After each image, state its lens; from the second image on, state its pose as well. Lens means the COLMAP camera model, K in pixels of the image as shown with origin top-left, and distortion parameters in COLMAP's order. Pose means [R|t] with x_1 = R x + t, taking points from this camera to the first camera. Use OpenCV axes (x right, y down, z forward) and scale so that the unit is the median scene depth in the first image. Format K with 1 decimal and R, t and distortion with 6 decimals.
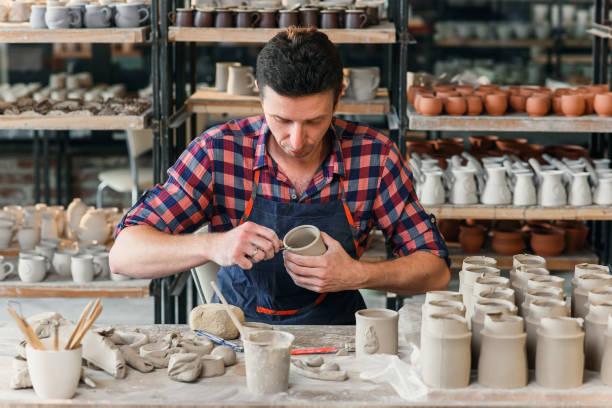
lens RADIAL K [[1509.1, 0, 306.0], [0, 1509.1, 204.0], [0, 0, 1]] dist [-0.043887, -0.456361]
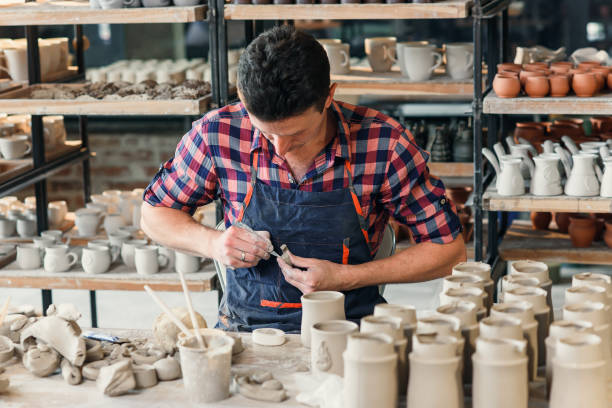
lens RADIAL K [[1544.0, 0, 283.9], [0, 1544.0, 203.6], [0, 0, 1]] dist [-0.049489, 0.044814]
pose [[0.978306, 0.007323, -0.207037, 0.143802], [-0.003218, 0.999792, 0.020156, -0.013167], [0.207142, -0.019053, 0.978125, 0.065964]]
